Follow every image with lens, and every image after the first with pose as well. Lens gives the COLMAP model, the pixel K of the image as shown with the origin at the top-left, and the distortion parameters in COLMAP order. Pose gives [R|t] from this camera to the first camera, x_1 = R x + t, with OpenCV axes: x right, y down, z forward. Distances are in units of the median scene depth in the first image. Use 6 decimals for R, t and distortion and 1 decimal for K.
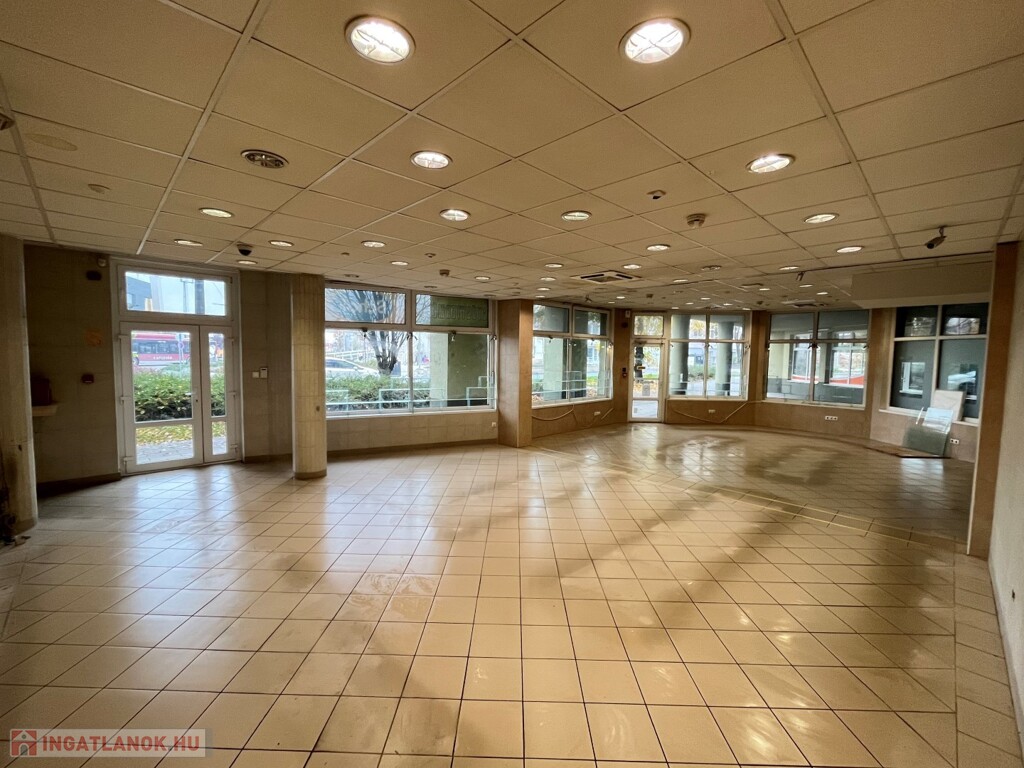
lens RADIAL K [[416.4, 0, 512.0], [0, 416.4, 384.0], [0, 0, 1]] dist [-0.001659, -0.000017]
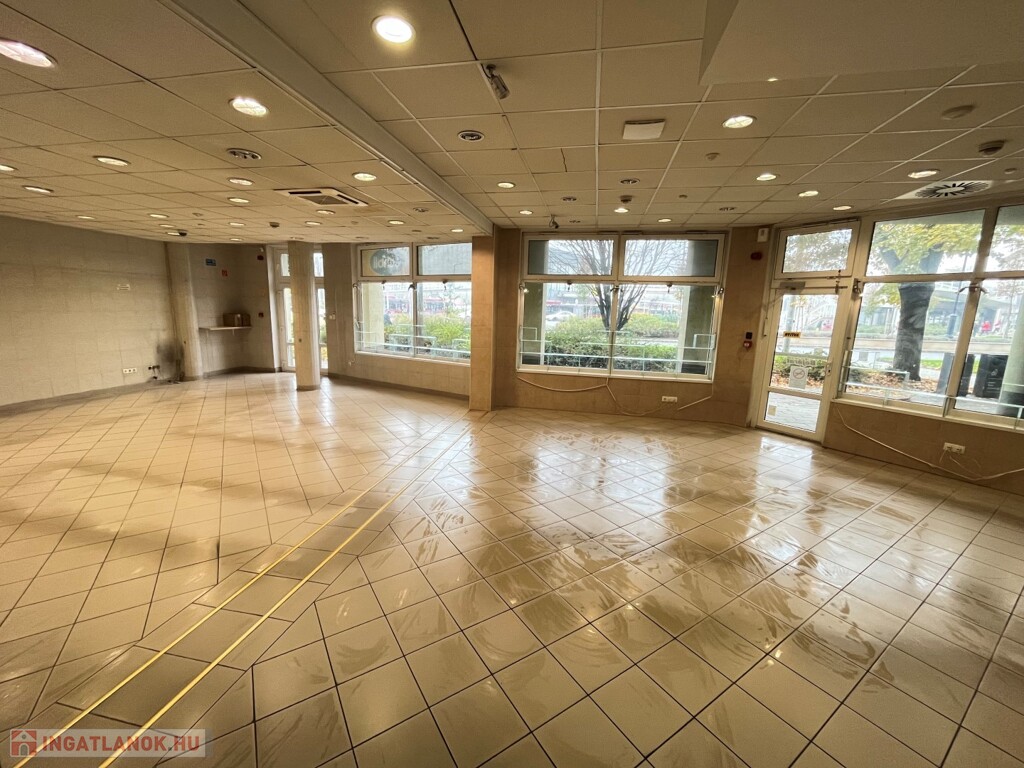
lens RADIAL K [[416.4, 0, 512.0], [0, 416.4, 384.0], [0, 0, 1]] dist [-0.001659, -0.000017]
pose [[0.568740, 0.157076, -0.807380, 0.589762], [-0.073959, 0.987386, 0.139998, -0.026006], [0.819186, -0.019909, 0.573183, 0.425166]]
